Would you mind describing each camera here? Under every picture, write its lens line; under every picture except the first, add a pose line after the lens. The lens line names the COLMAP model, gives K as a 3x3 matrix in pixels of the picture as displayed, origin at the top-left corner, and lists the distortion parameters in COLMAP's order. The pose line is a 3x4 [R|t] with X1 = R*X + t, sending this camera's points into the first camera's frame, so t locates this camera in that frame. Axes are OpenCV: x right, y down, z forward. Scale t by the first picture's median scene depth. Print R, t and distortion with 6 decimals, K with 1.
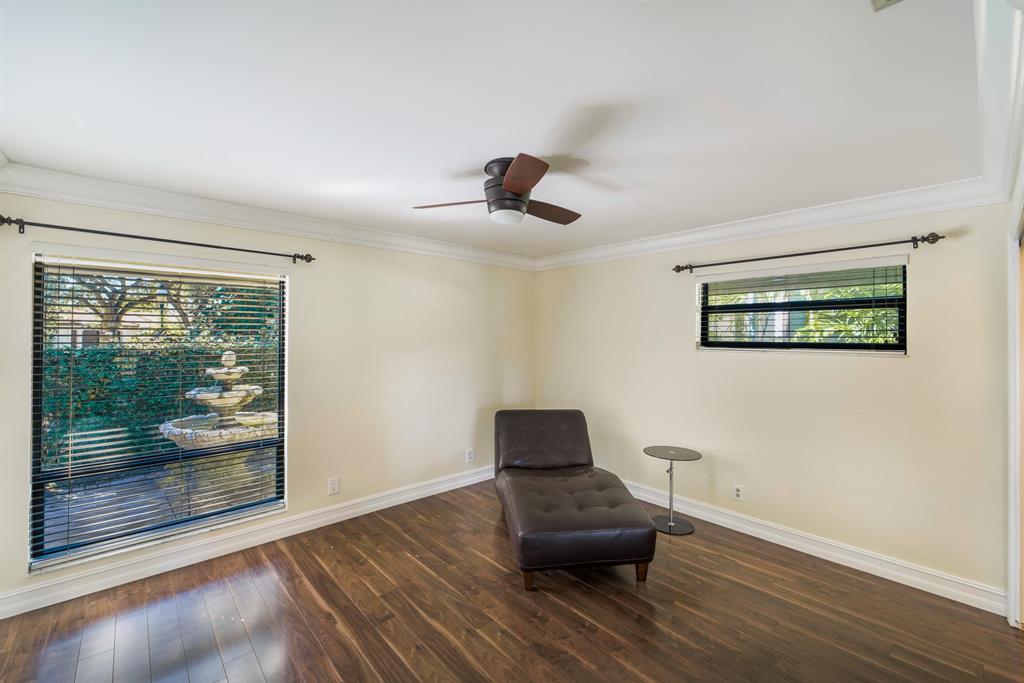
lens RADIAL K [[422.1, 0, 508.1], [0, 422.1, 336.8], [0, 0, 1]] dist [0.004883, -0.001664]
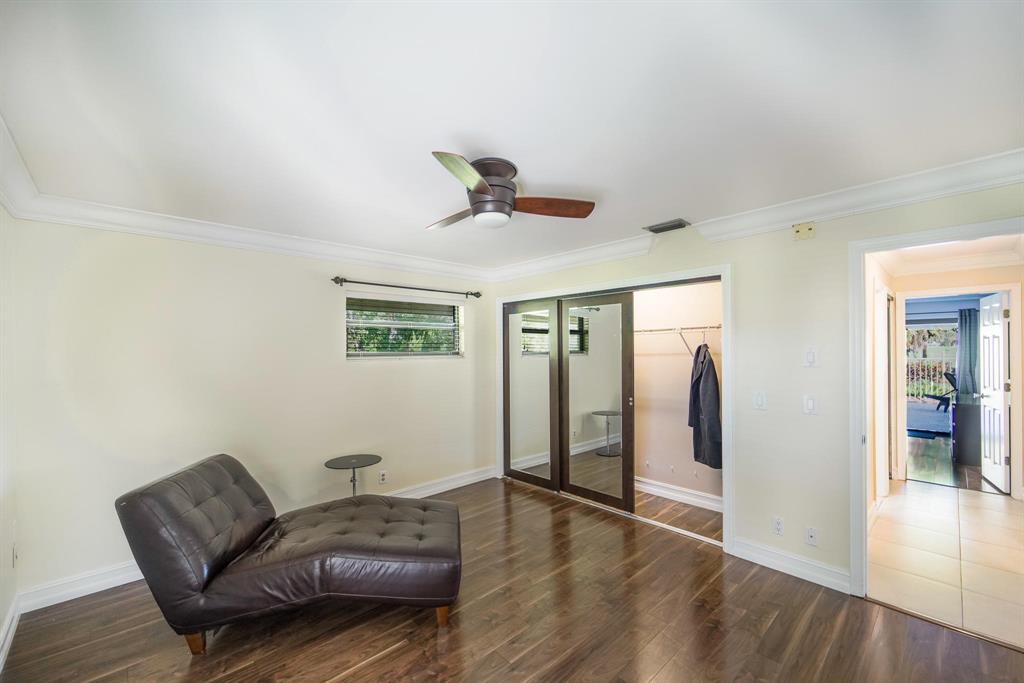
lens RADIAL K [[422.1, 0, 508.1], [0, 422.1, 344.2], [0, 0, 1]] dist [0.004883, -0.001664]
pose [[-0.005718, -0.008453, 0.999948, -0.751801], [-0.004918, 0.999952, 0.008425, -0.024446], [-0.999972, -0.004869, -0.005759, 0.745800]]
